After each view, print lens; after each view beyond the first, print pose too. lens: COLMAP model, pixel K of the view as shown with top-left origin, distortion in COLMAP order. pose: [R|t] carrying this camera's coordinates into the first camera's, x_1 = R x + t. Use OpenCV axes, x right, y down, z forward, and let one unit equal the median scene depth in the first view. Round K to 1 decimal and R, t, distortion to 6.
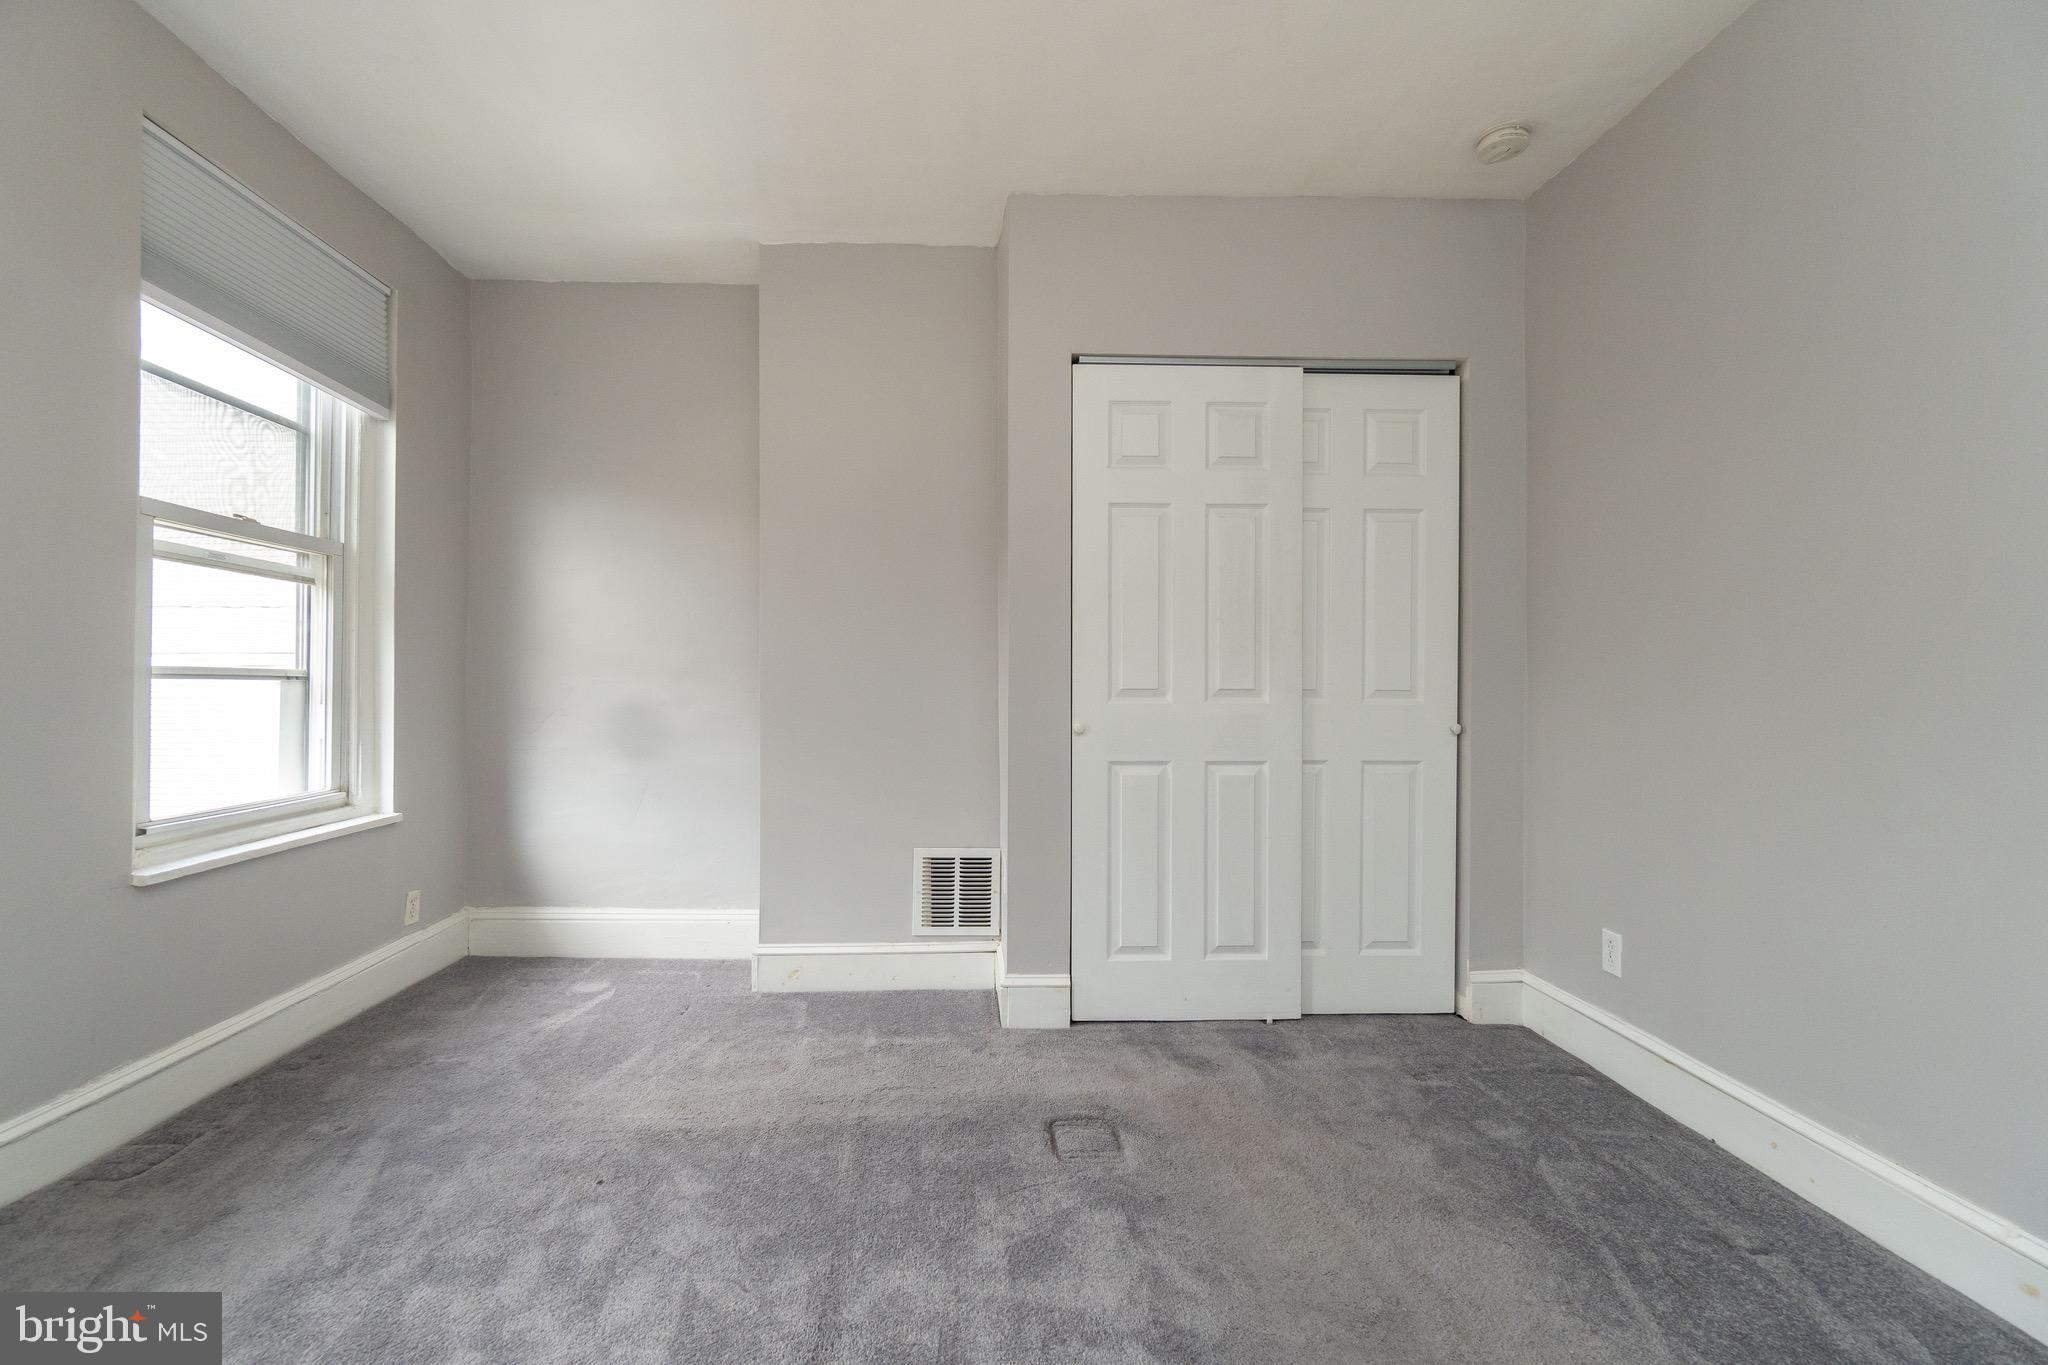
lens RADIAL K [[905.3, 0, 1023.2], [0, 905.3, 683.8], [0, 0, 1]] dist [-0.008776, 0.000772]
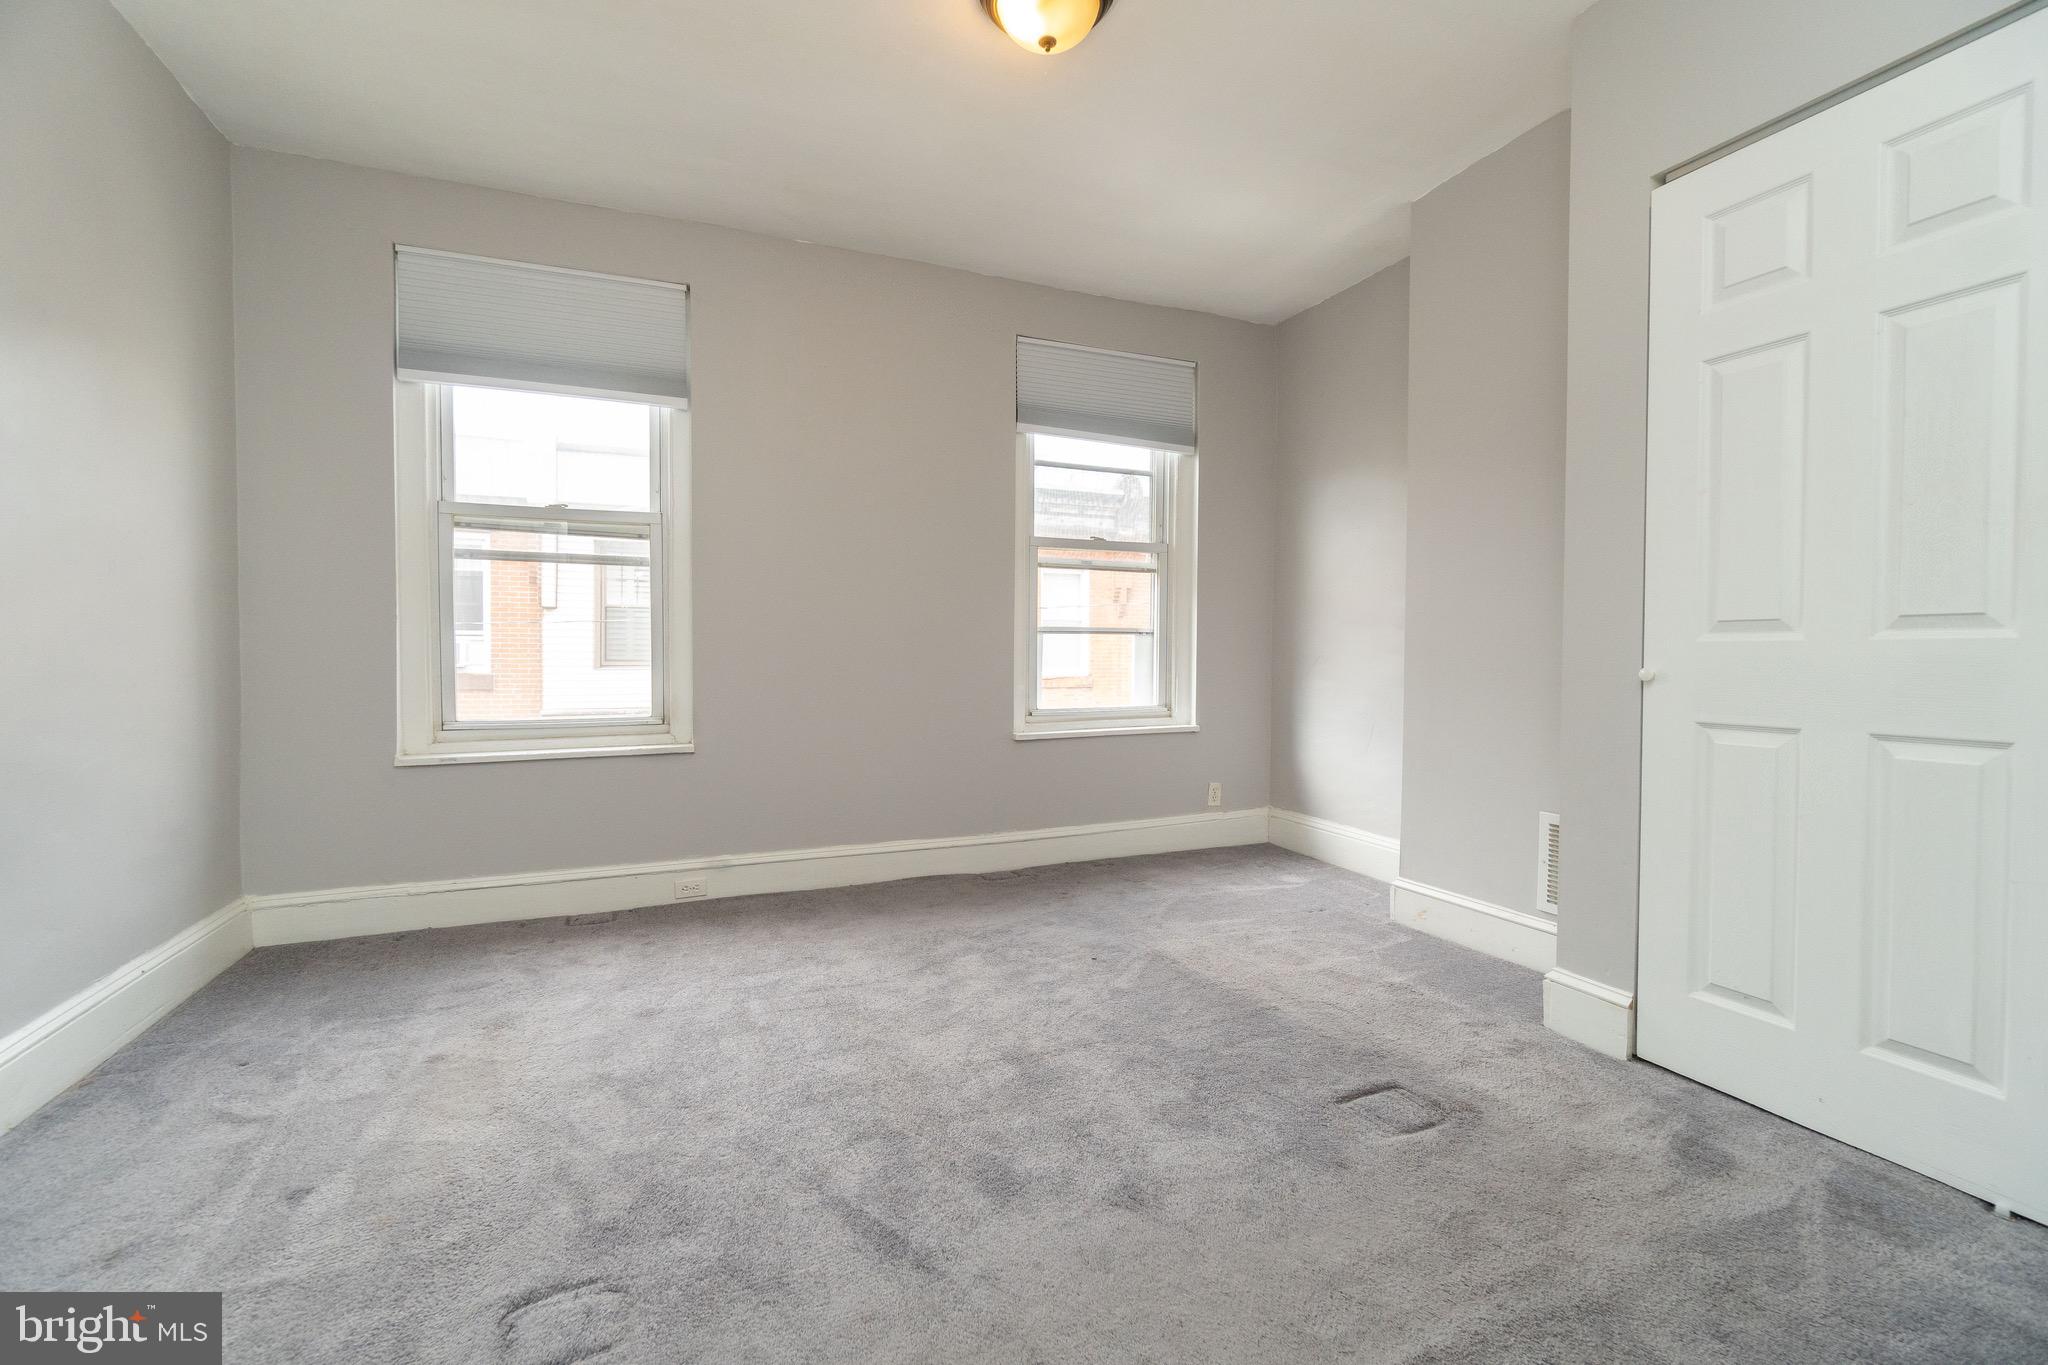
lens RADIAL K [[905.3, 0, 1023.4], [0, 905.3, 674.7], [0, 0, 1]] dist [-0.008776, 0.000772]
pose [[0.334114, 0.018380, -0.942353, 0.605715], [0.002623, 0.999788, 0.020430, 0.032419], [0.942529, -0.009298, 0.333995, 0.260488]]
